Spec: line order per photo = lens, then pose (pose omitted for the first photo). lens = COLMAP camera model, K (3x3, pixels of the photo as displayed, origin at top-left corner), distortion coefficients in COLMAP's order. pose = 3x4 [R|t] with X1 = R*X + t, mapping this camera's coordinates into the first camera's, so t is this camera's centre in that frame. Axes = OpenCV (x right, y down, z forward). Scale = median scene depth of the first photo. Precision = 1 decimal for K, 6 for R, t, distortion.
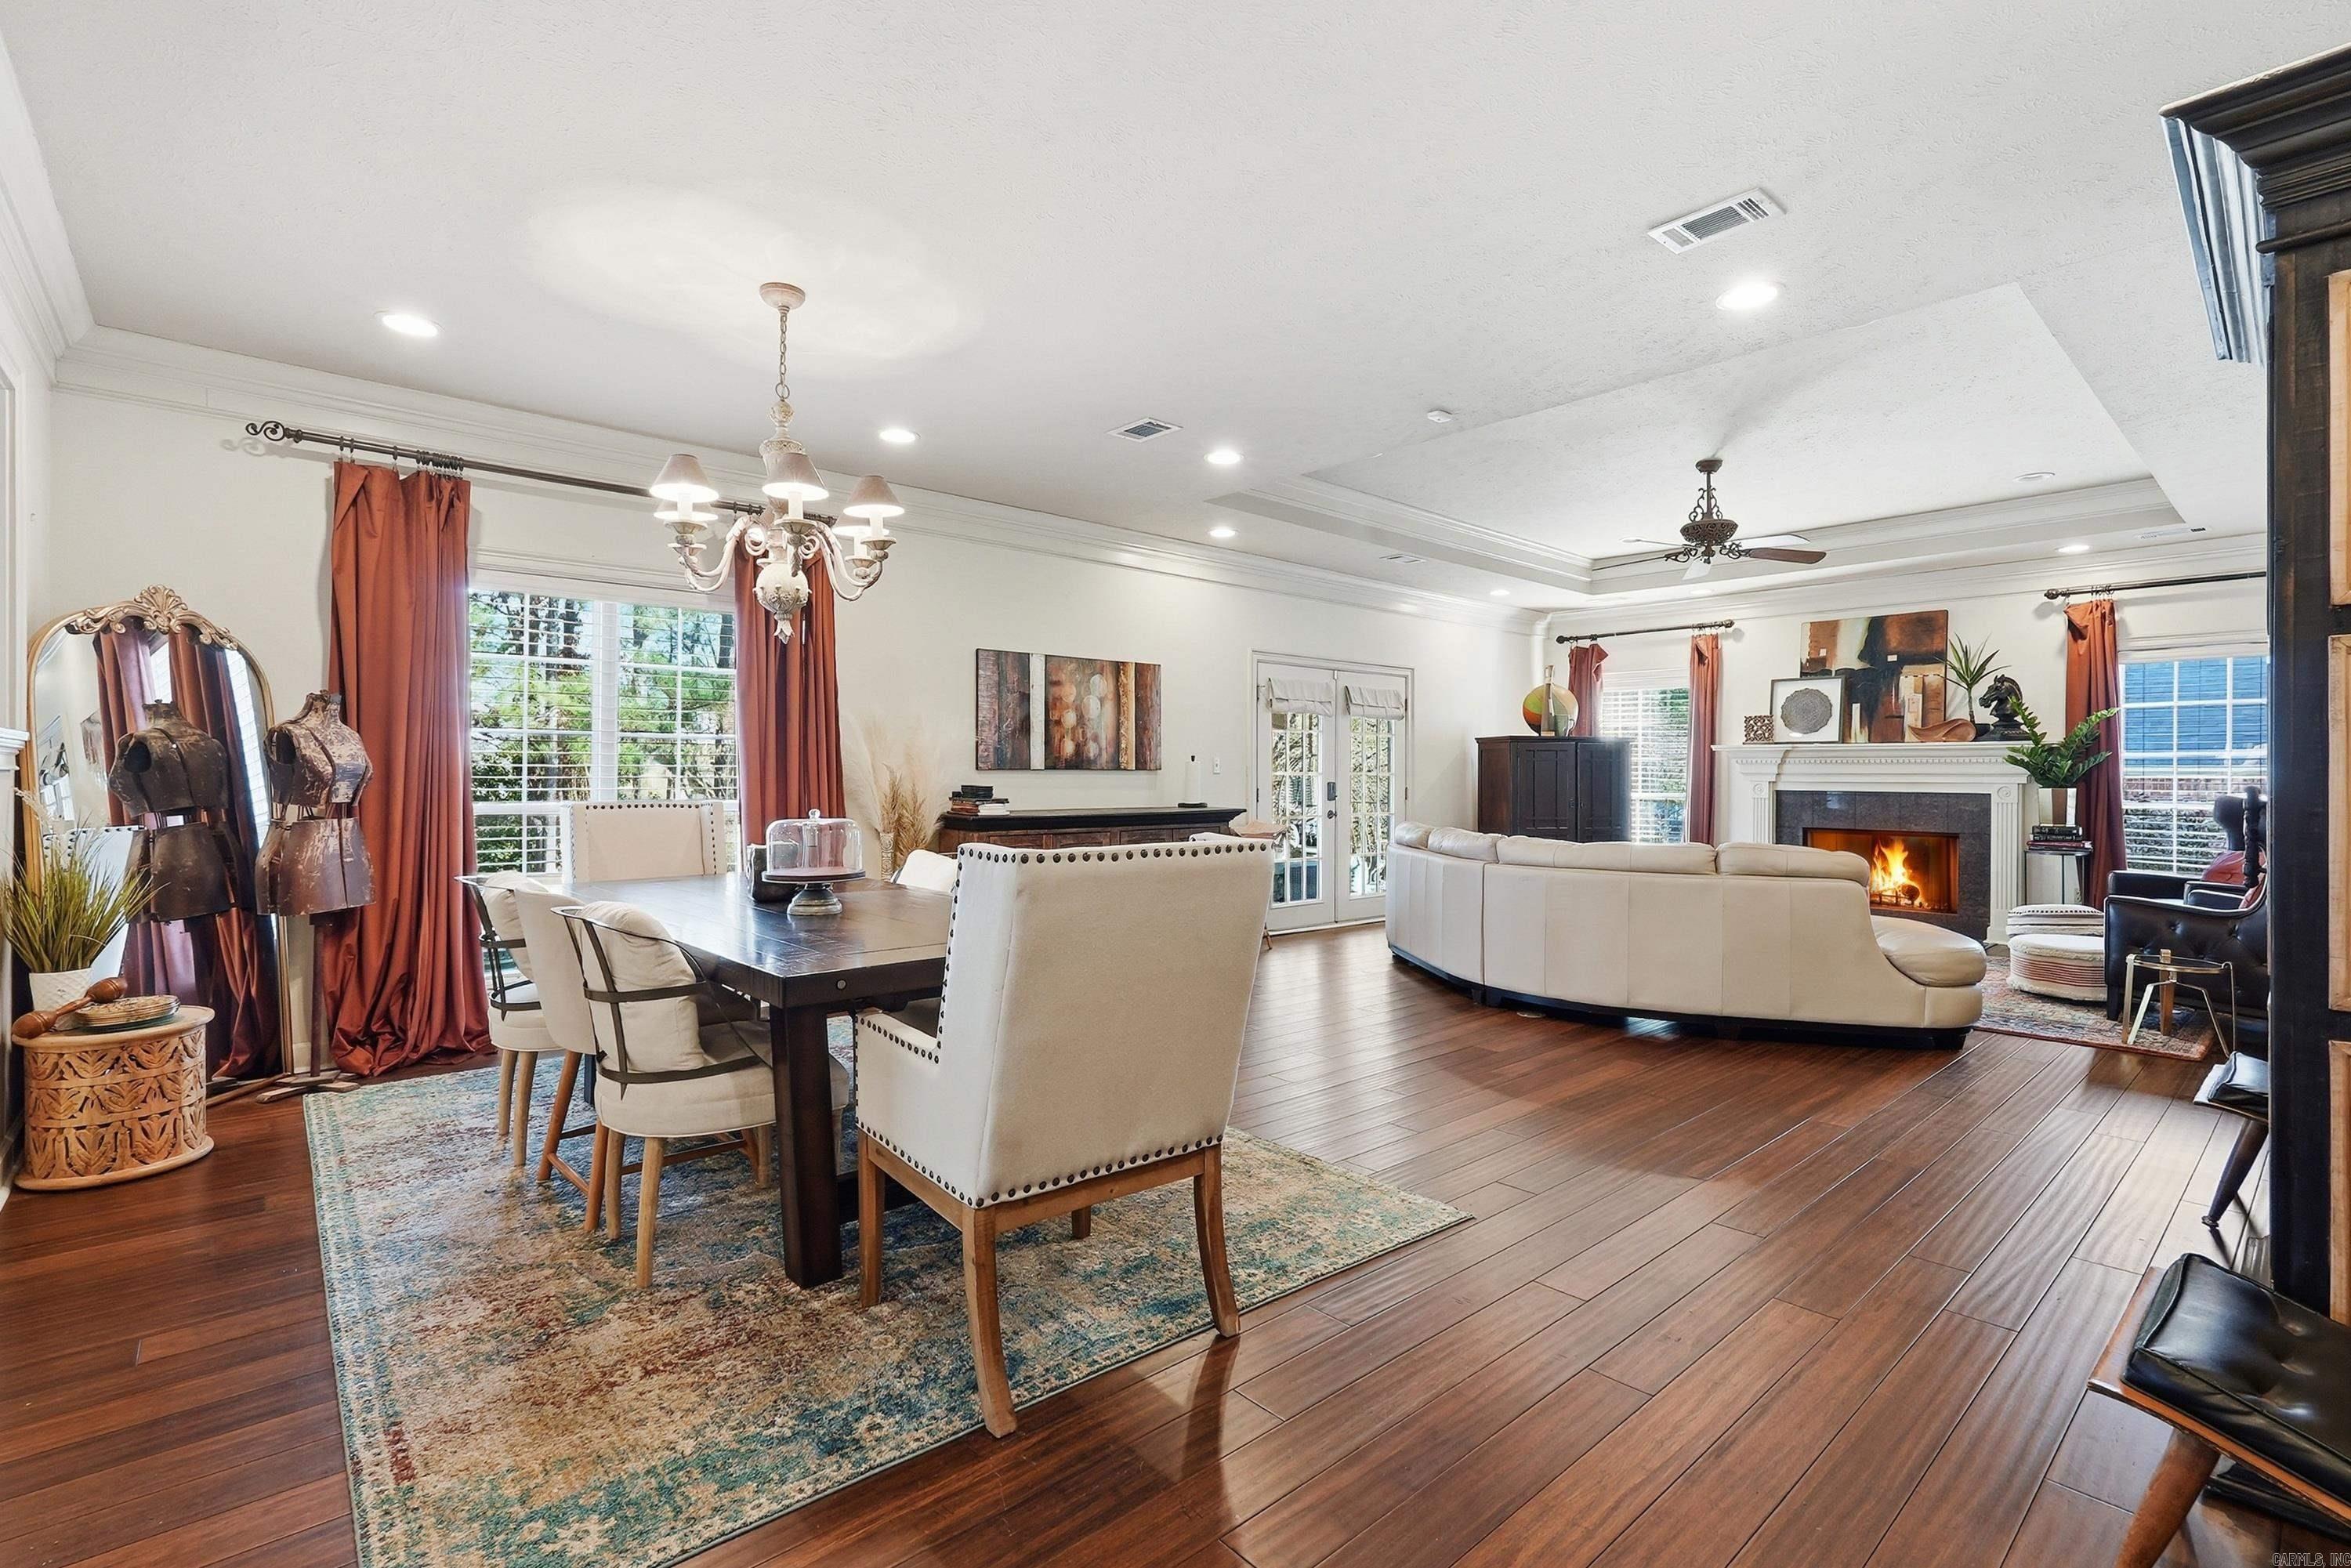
lens RADIAL K [[1058.8, 0, 1173.8], [0, 1058.8, 776.5], [0, 0, 1]] dist [-0.018056, 0.007955]
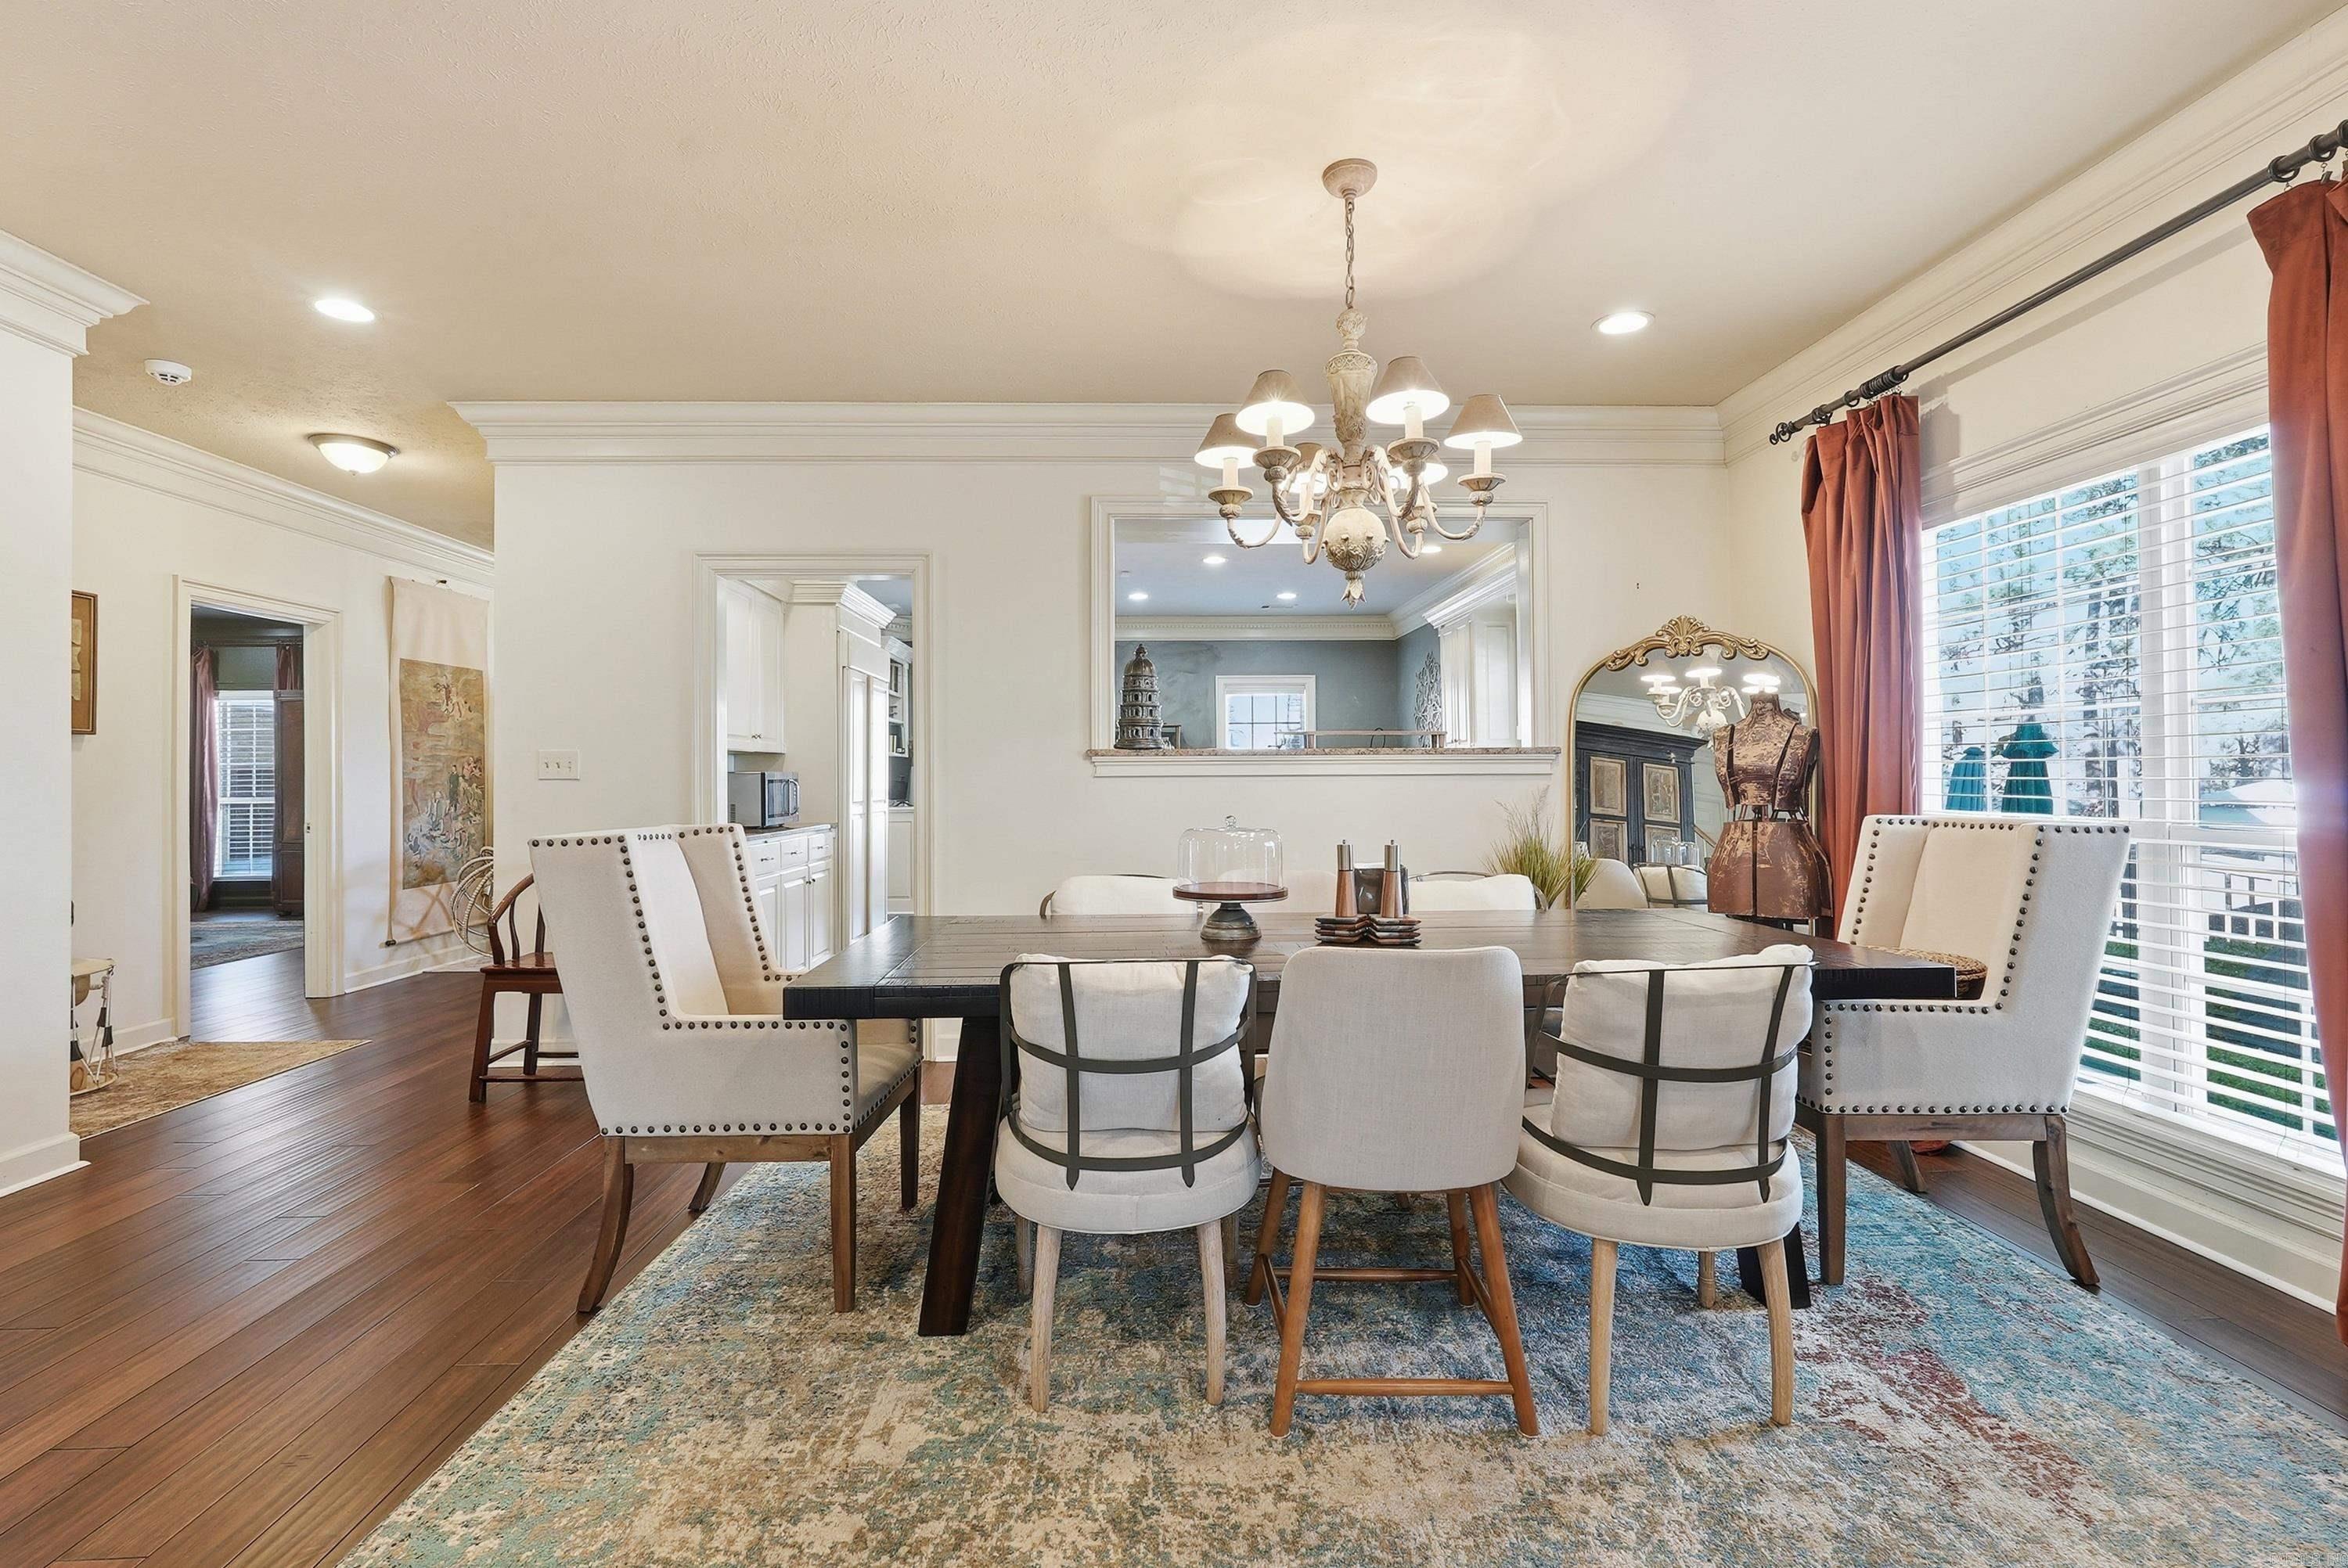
lens RADIAL K [[1057.3, 0, 1172.3], [0, 1057.3, 764.6], [0, 0, 1]] dist [-0.018056, 0.007955]
pose [[-0.634492, -0.010722, -0.772855, 0.158493], [0.000458, 0.999898, -0.014248, 0.000753], [0.772929, -0.009394, -0.634423, 0.660768]]
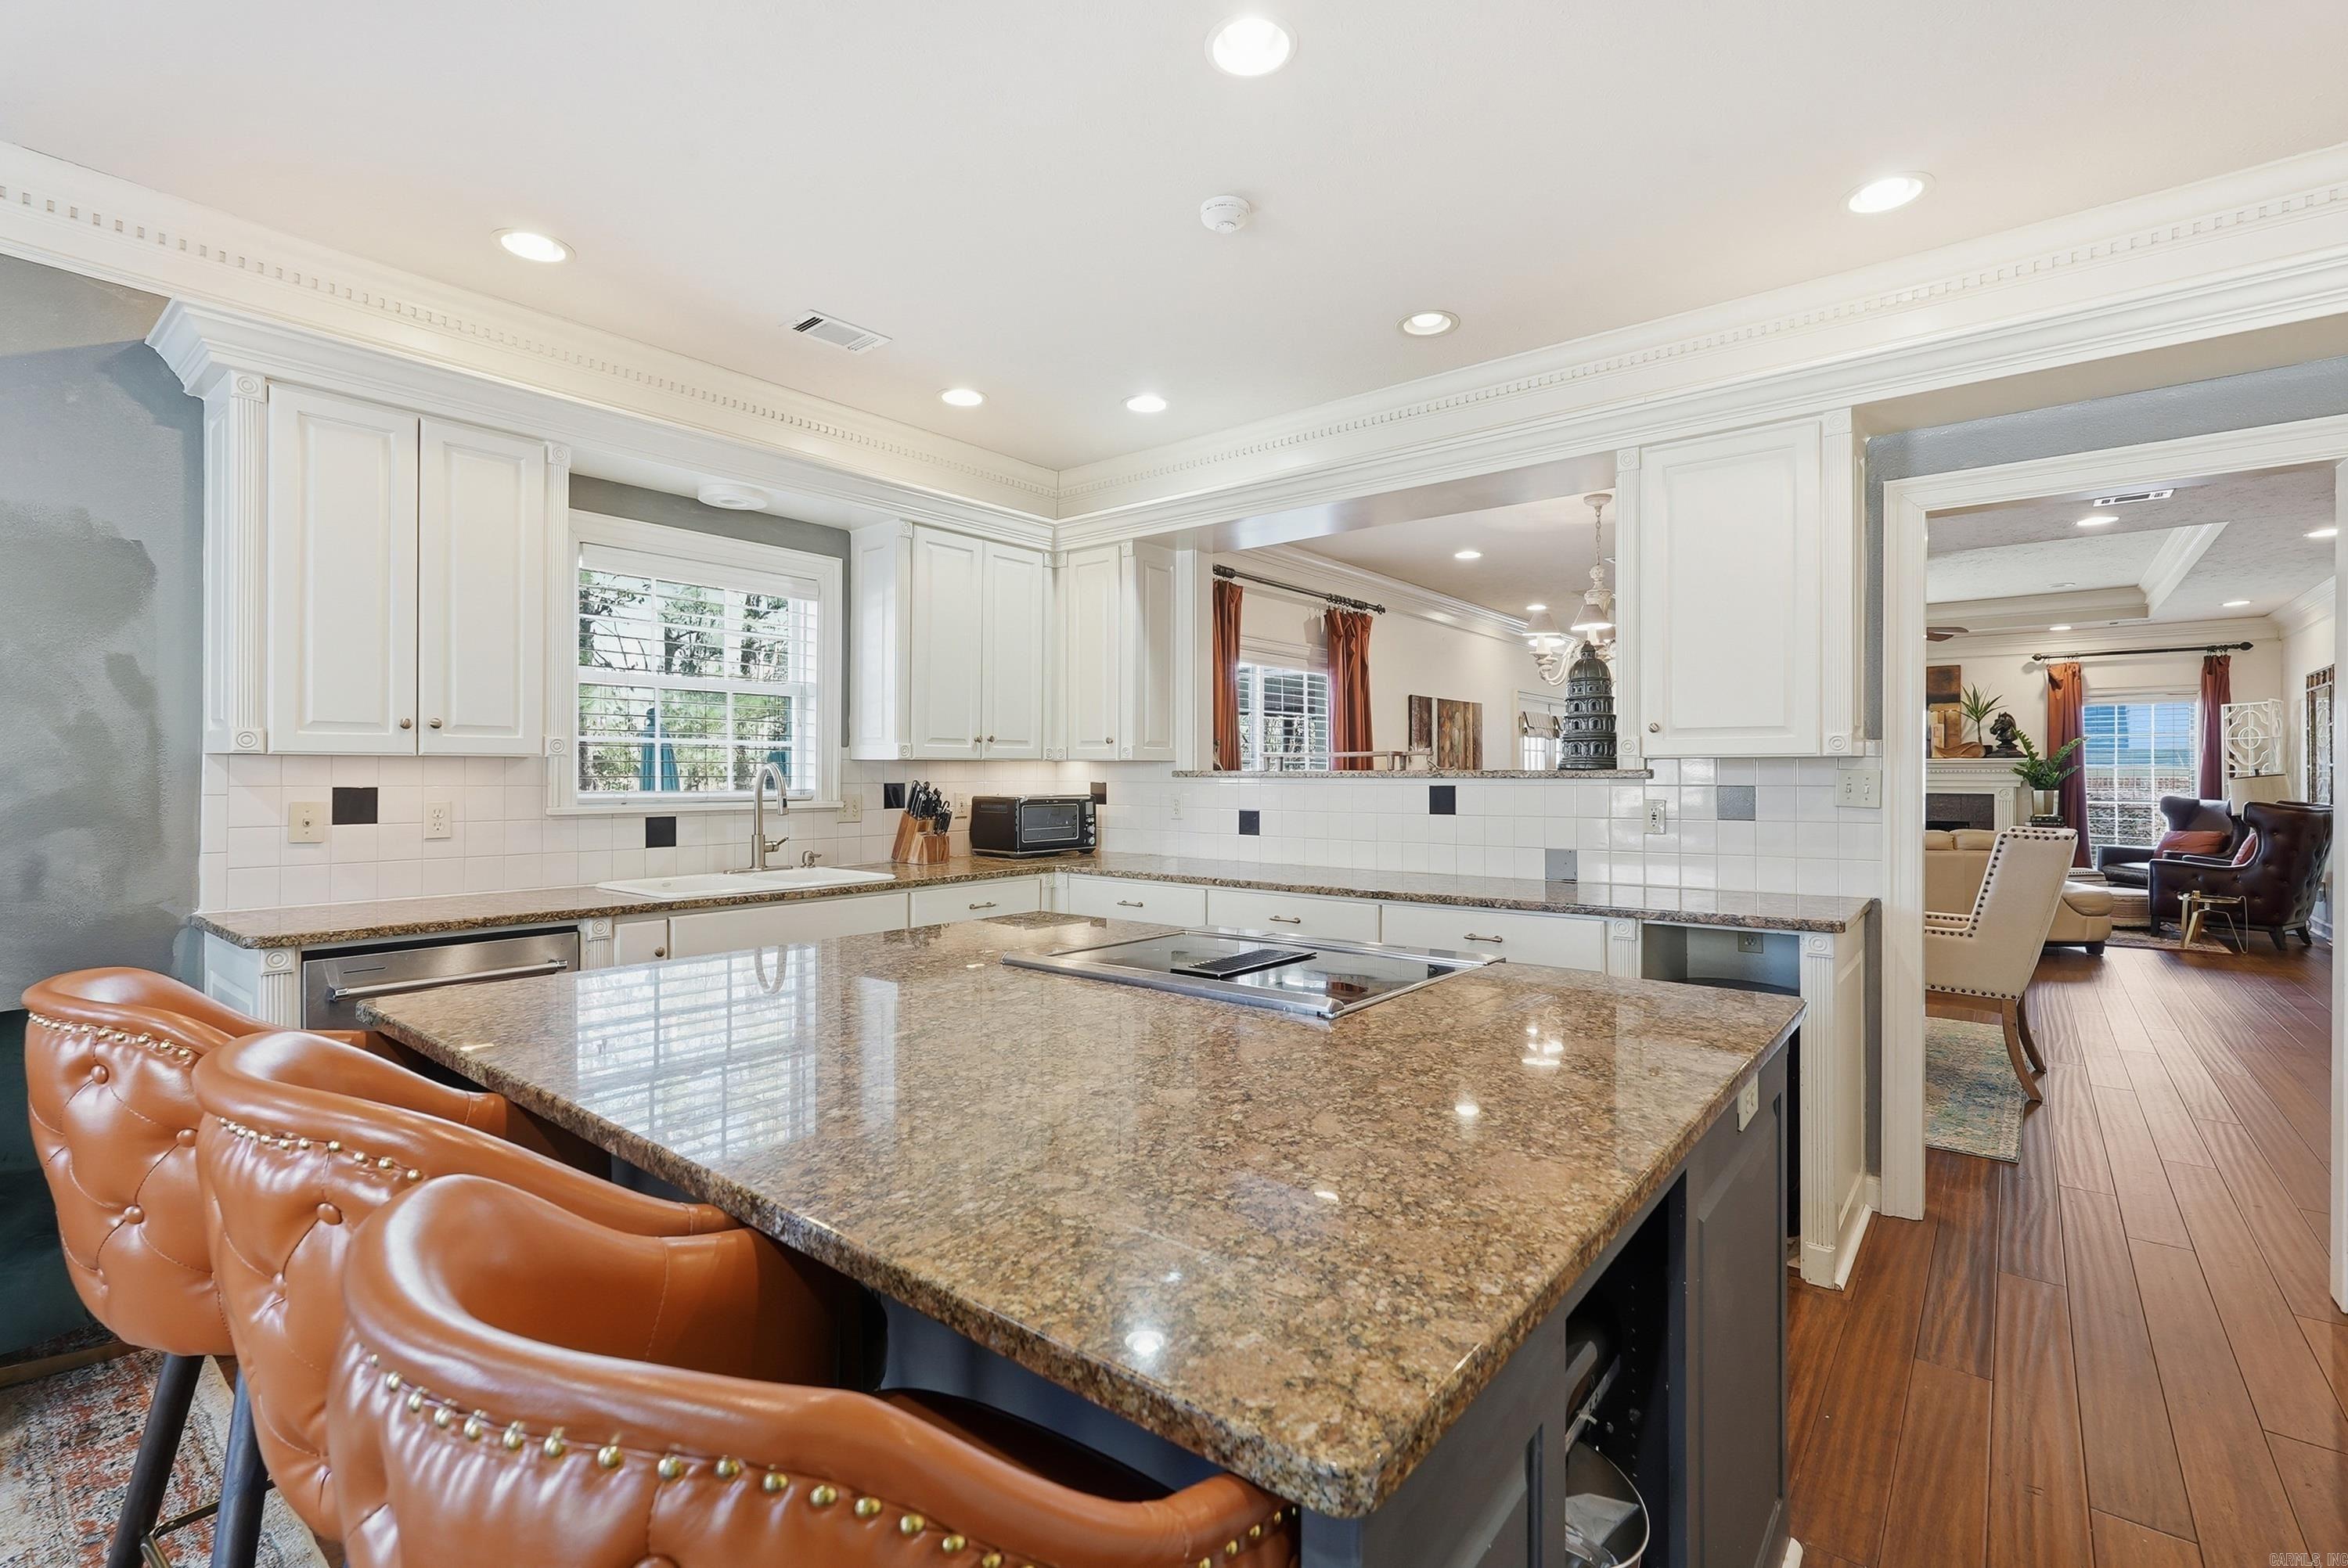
lens RADIAL K [[1057.3, 0, 1163.1], [0, 1057.3, 773.8], [0, 0, 1]] dist [-0.018056, 0.007955]
pose [[0.985698, -0.005271, 0.168436, -0.622340], [0.005724, 0.999981, -0.002204, -0.016471], [-0.168421, 0.003136, 0.985710, -0.234150]]
